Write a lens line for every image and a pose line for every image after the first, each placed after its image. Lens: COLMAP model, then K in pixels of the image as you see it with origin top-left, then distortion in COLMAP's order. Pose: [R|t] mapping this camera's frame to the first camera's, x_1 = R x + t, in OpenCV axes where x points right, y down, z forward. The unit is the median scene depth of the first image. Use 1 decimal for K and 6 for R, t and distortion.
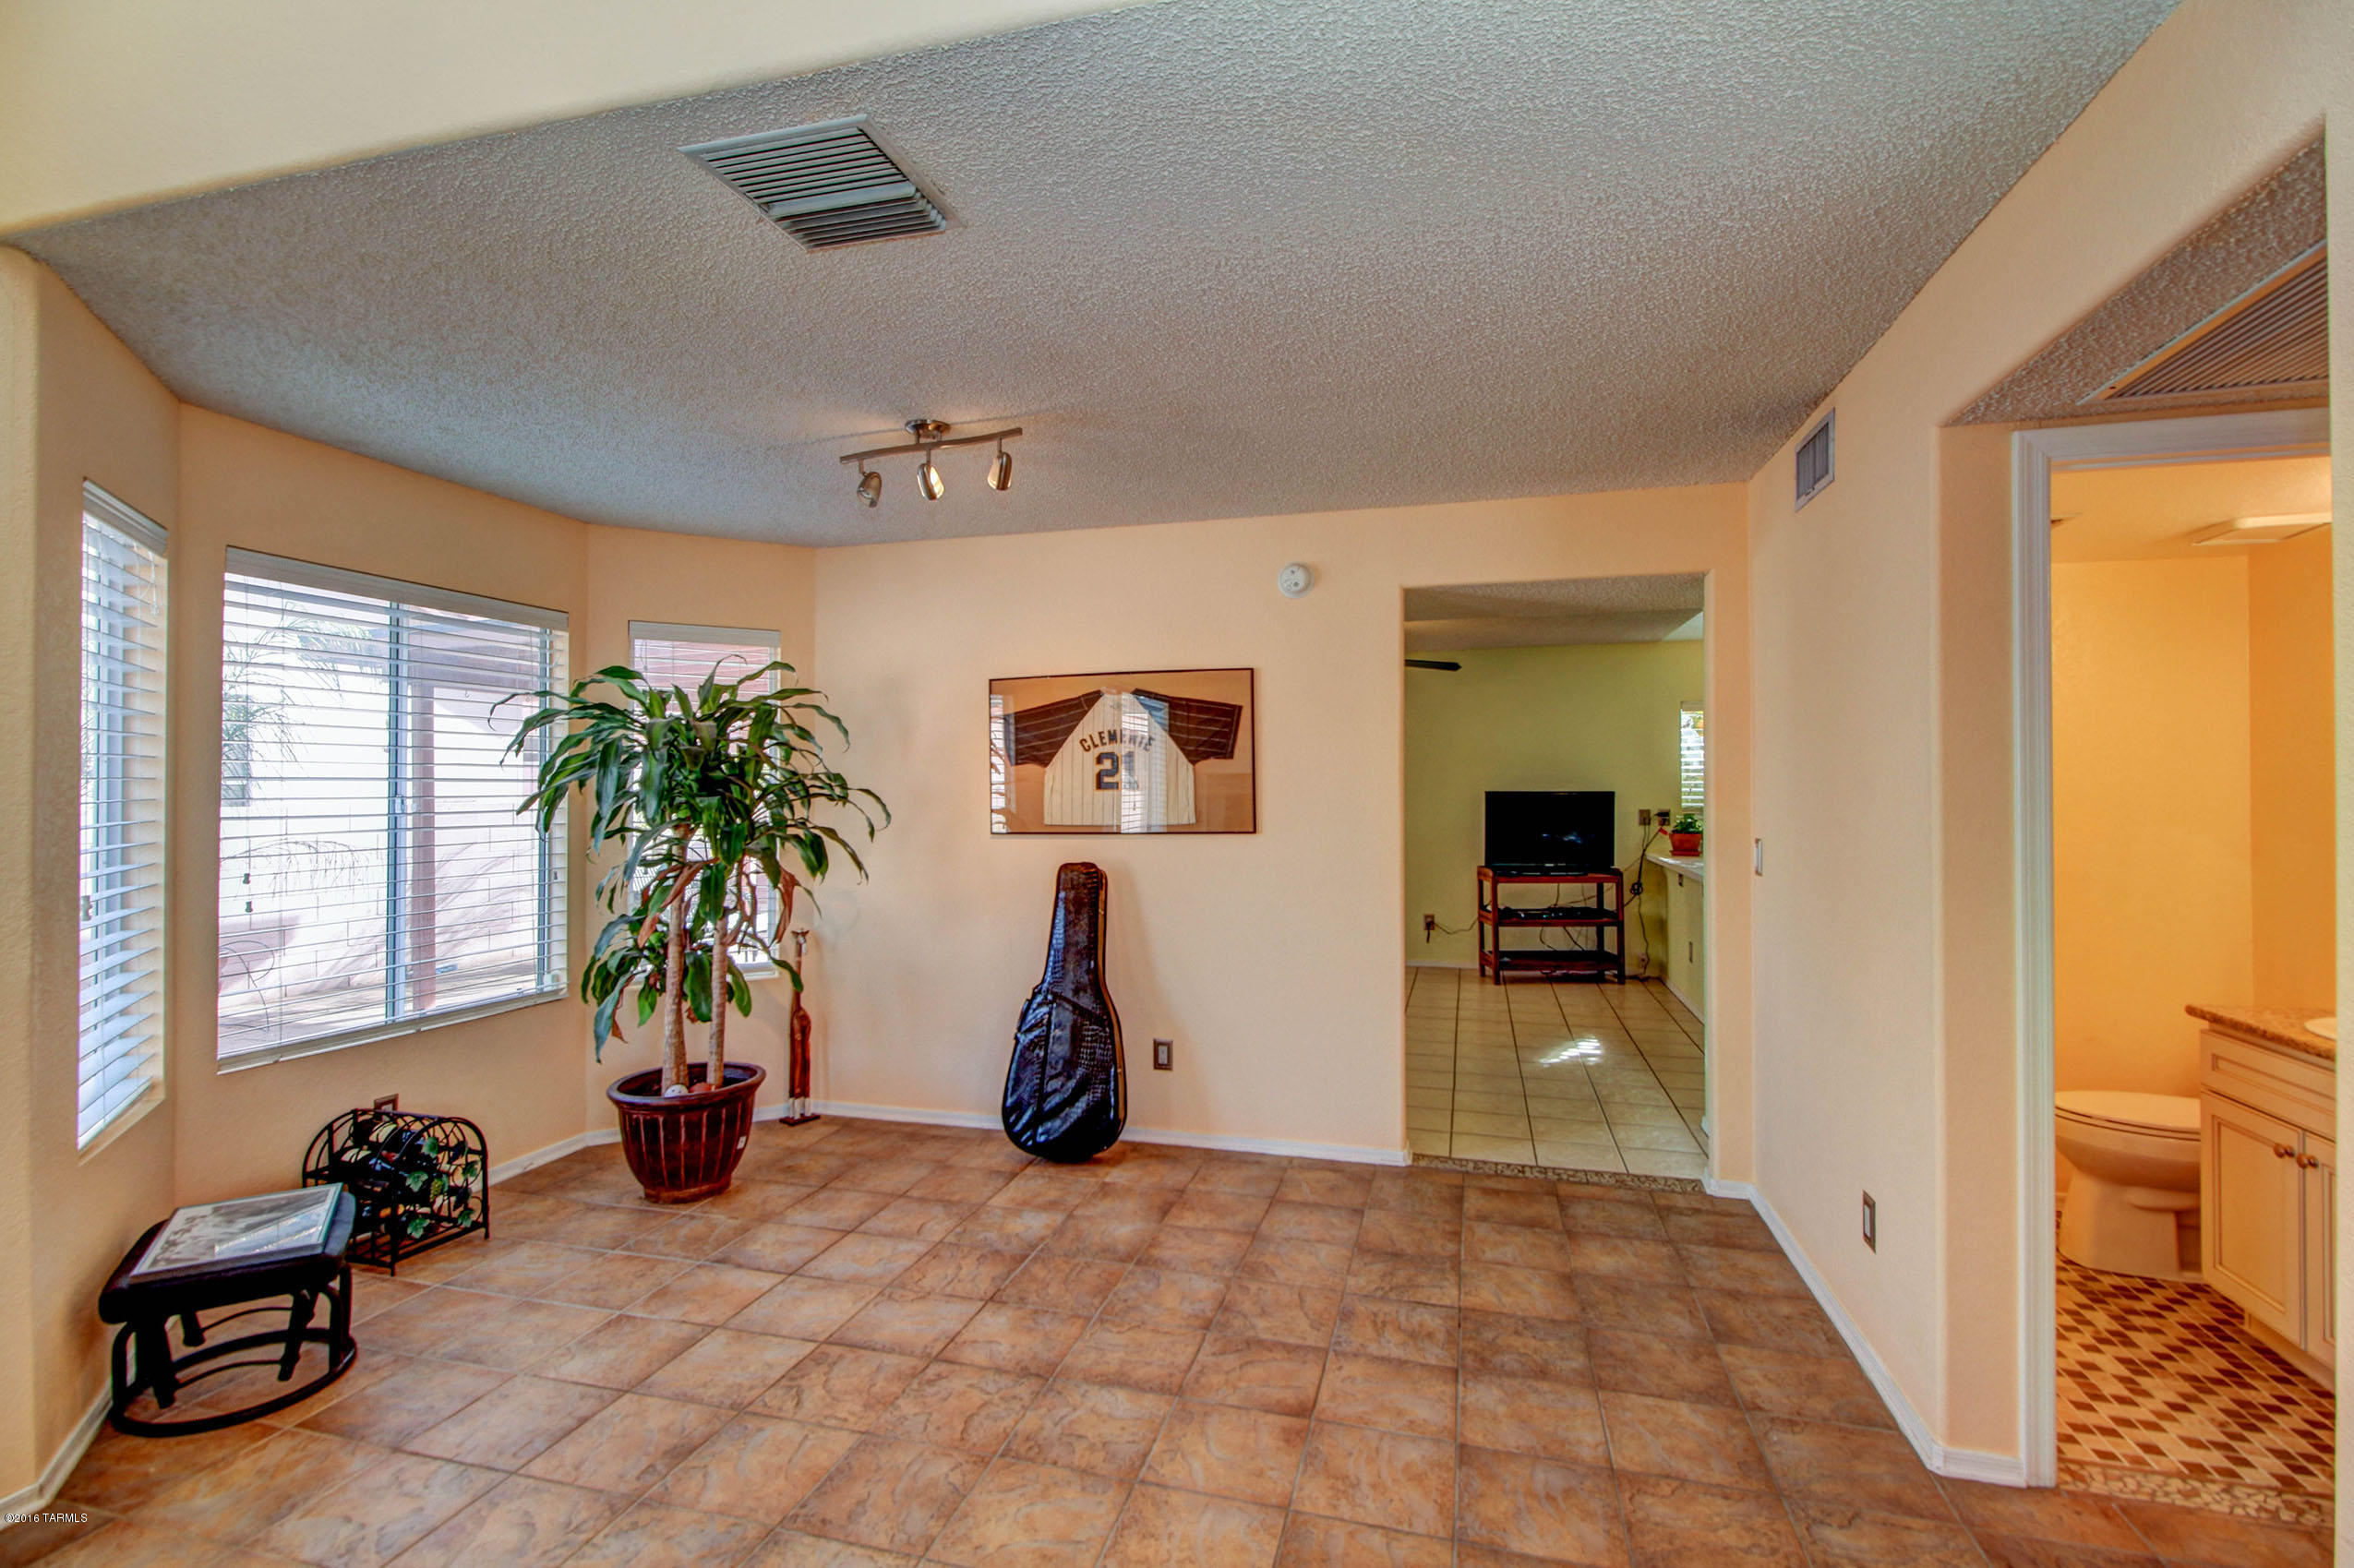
lens RADIAL K [[1073.3, 0, 1169.2], [0, 1073.3, 777.9], [0, 0, 1]] dist [0.024335, -0.014562]
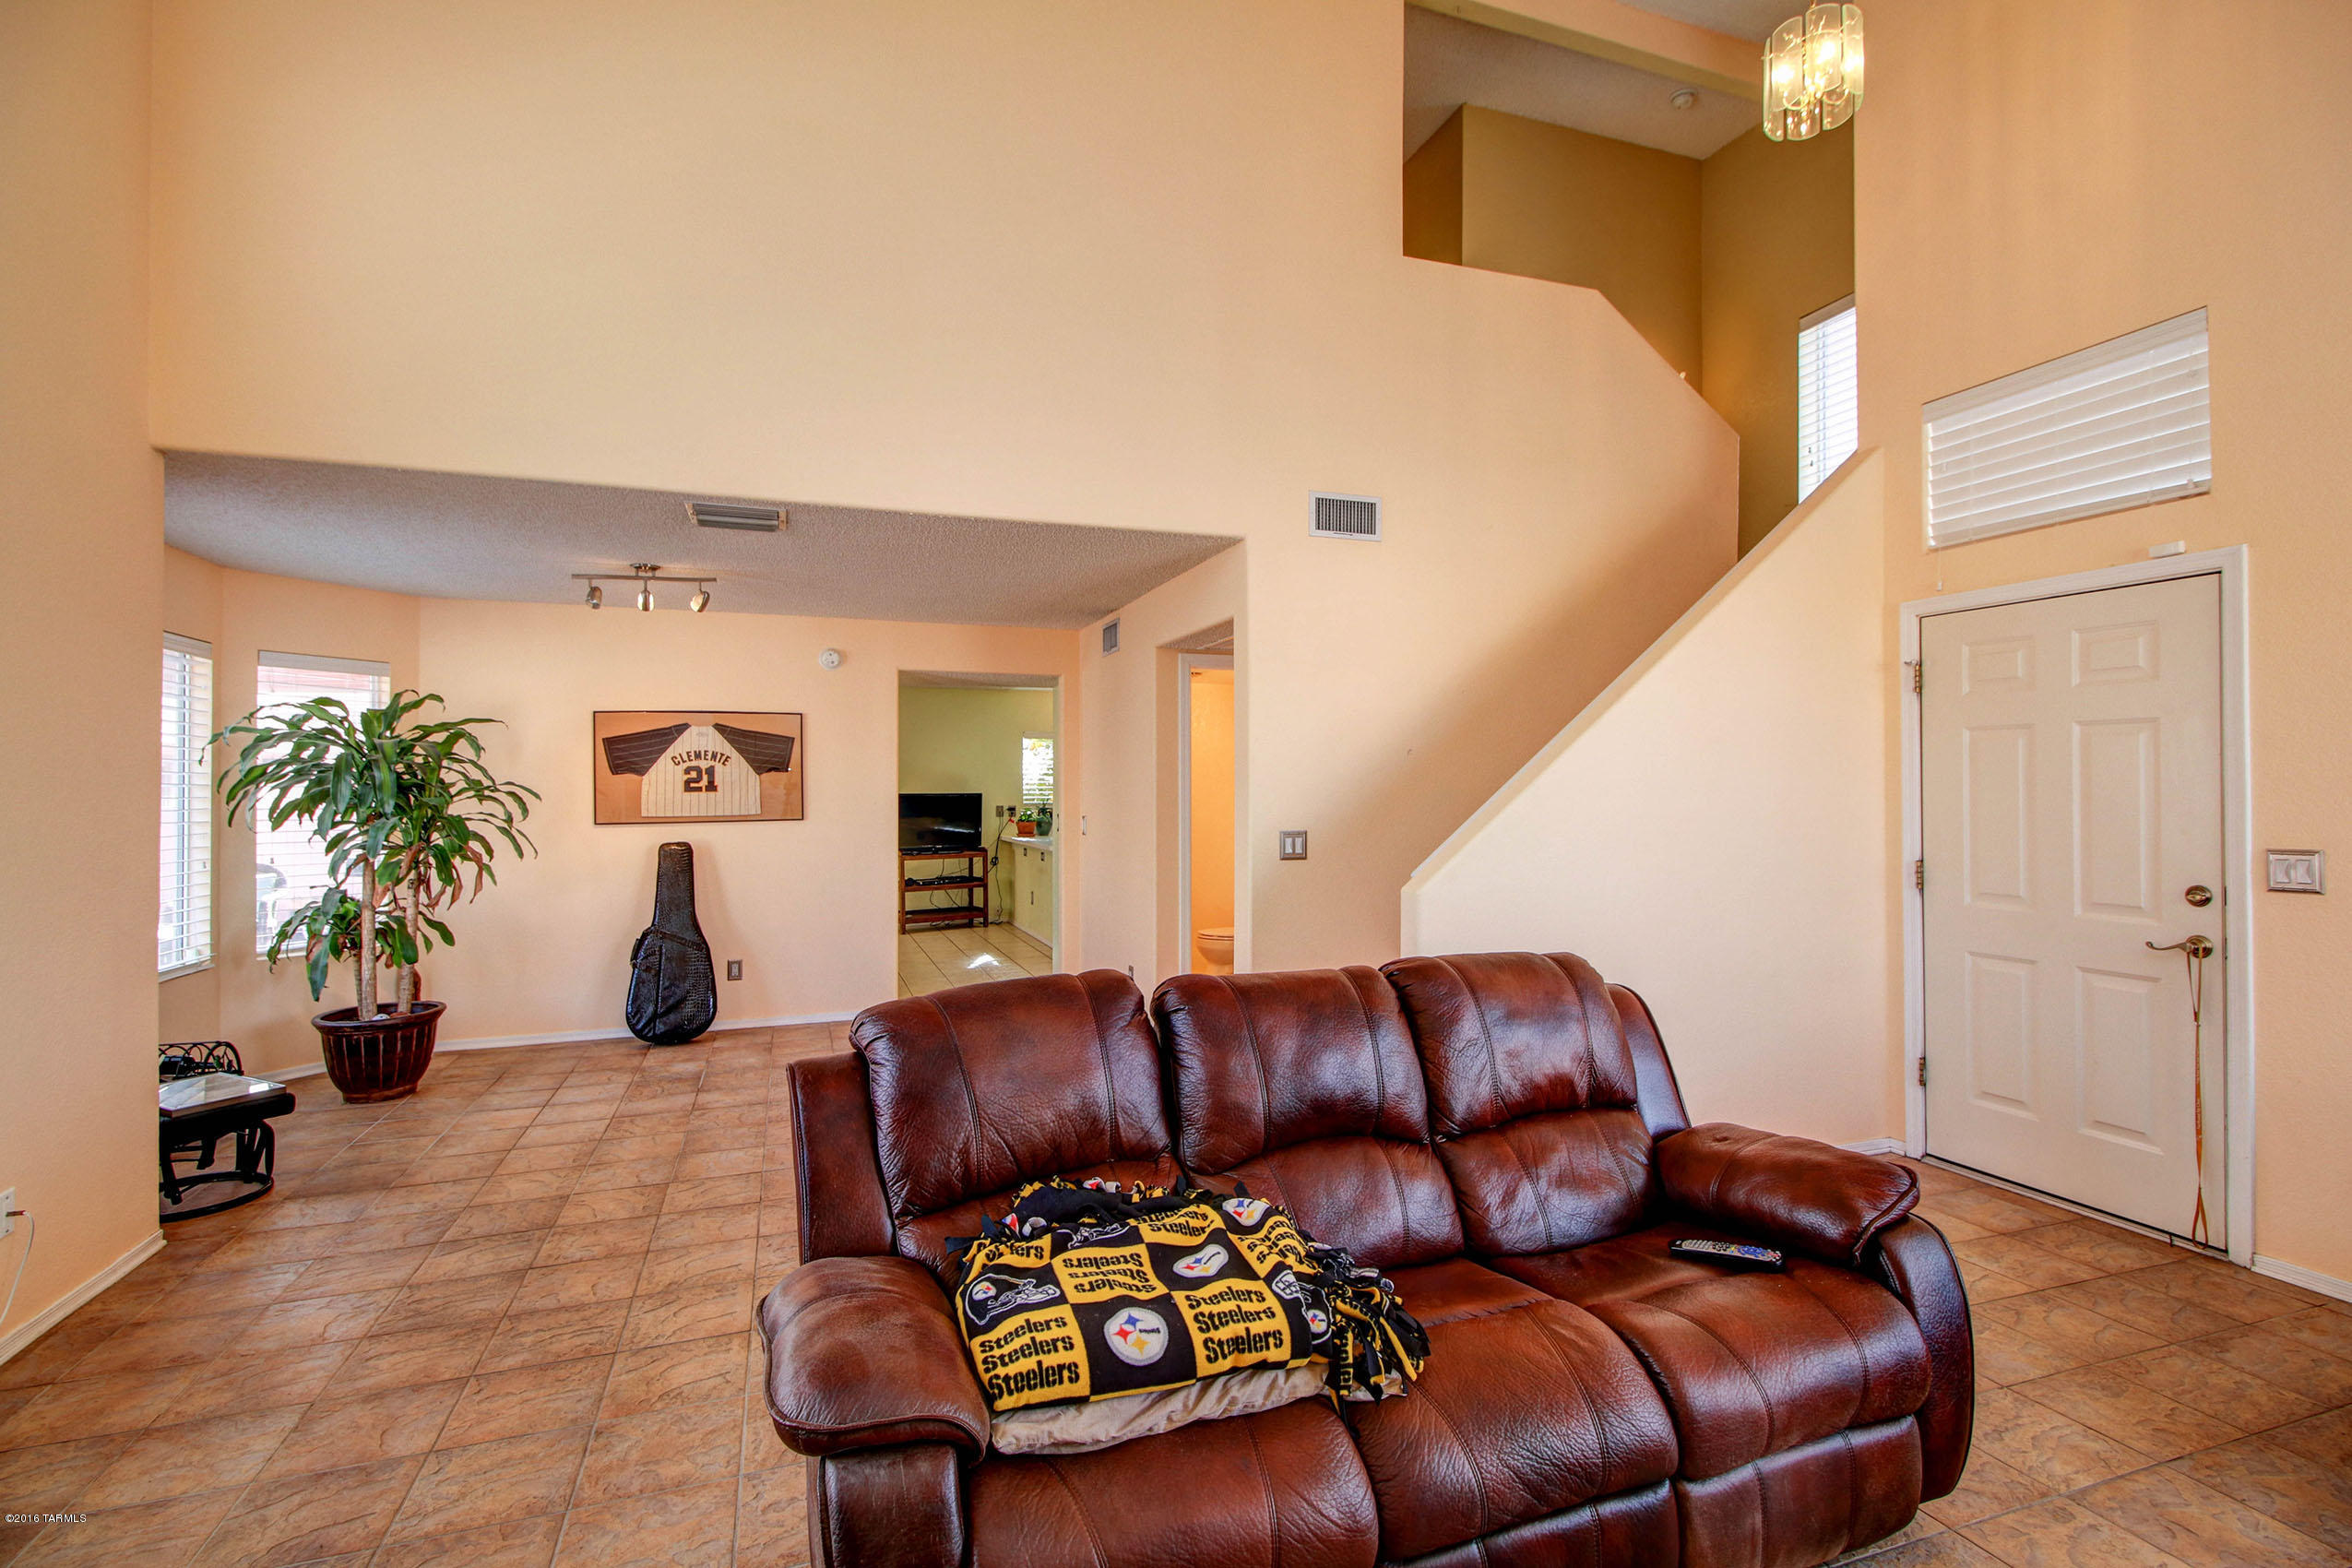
lens RADIAL K [[1072.6, 0, 1168.2], [0, 1072.6, 777.9], [0, 0, 1]] dist [0.024335, -0.014562]
pose [[0.817757, 0.005570, 0.575537, -0.390479], [-0.003254, 0.999982, -0.005054, -0.002952], [-0.575555, 0.002261, 0.817760, -0.589604]]
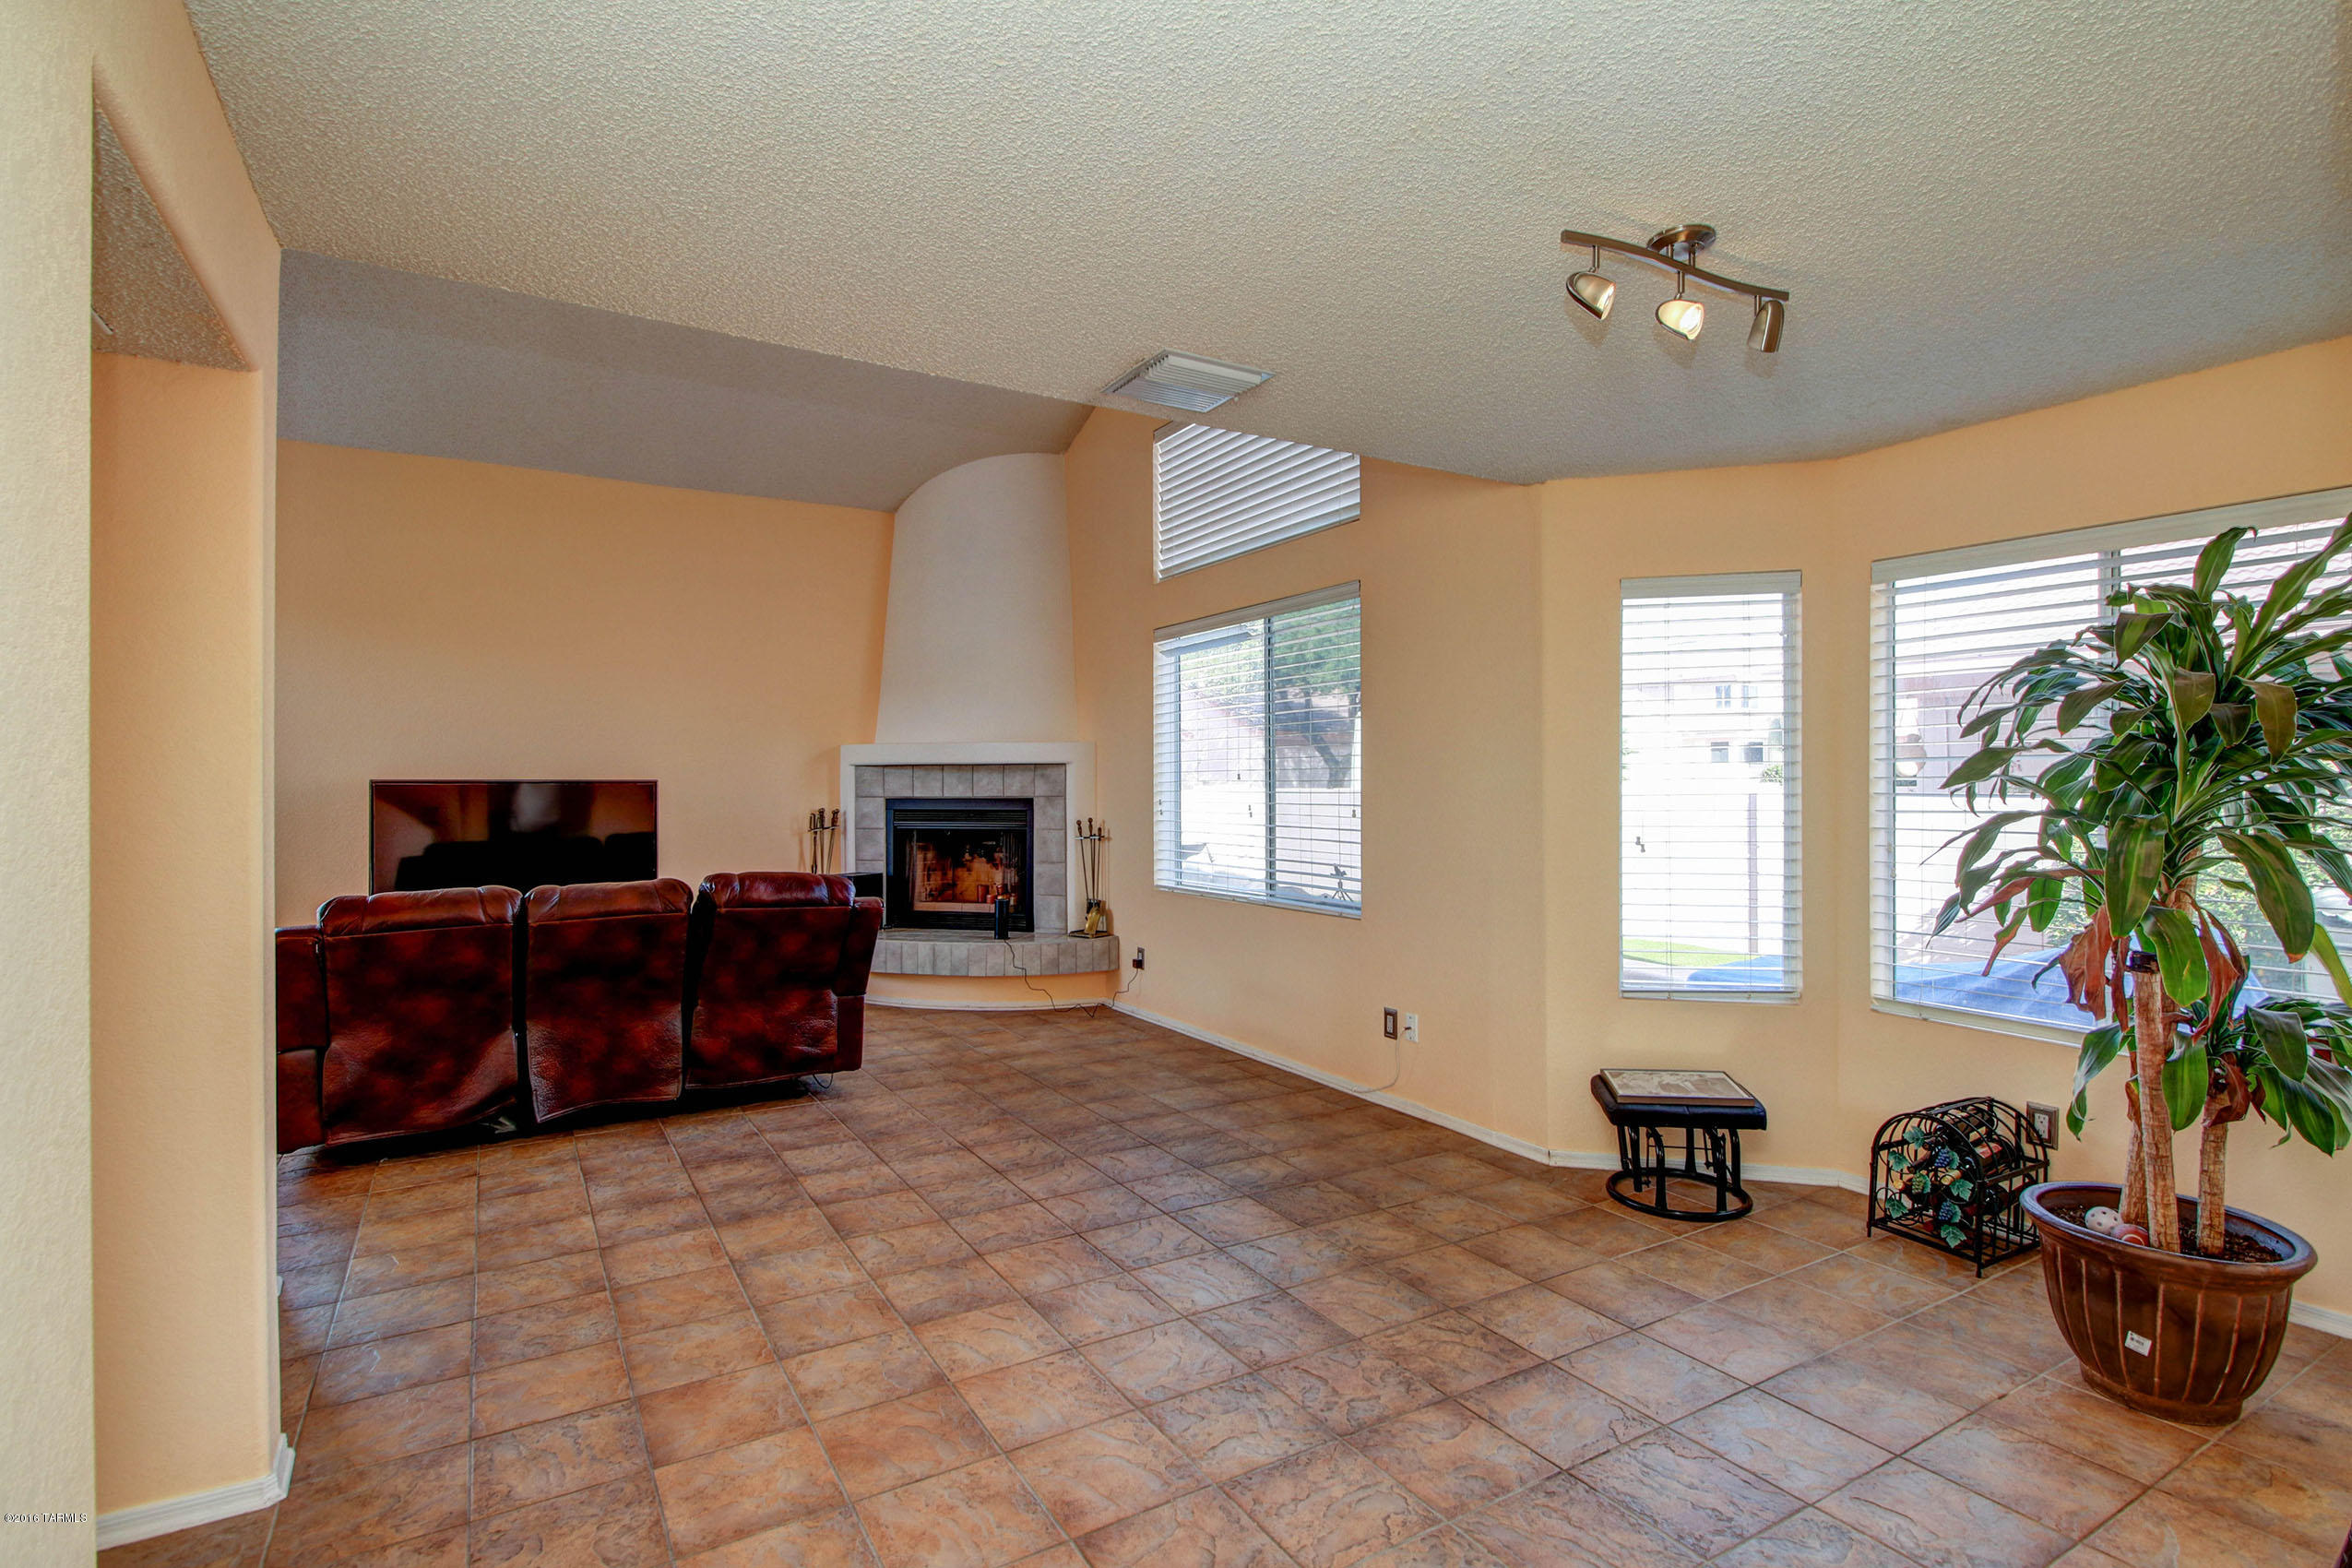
lens RADIAL K [[1134.3, 0, 1176.0], [0, 1134.3, 784.0], [0, 0, 1]] dist [-0.001500, -0.000109]
pose [[-0.684368, 0.001307, -0.729135, 0.407381], [0.007760, 0.999955, -0.005490, 0.018038], [0.729095, -0.009415, -0.684347, 0.960877]]
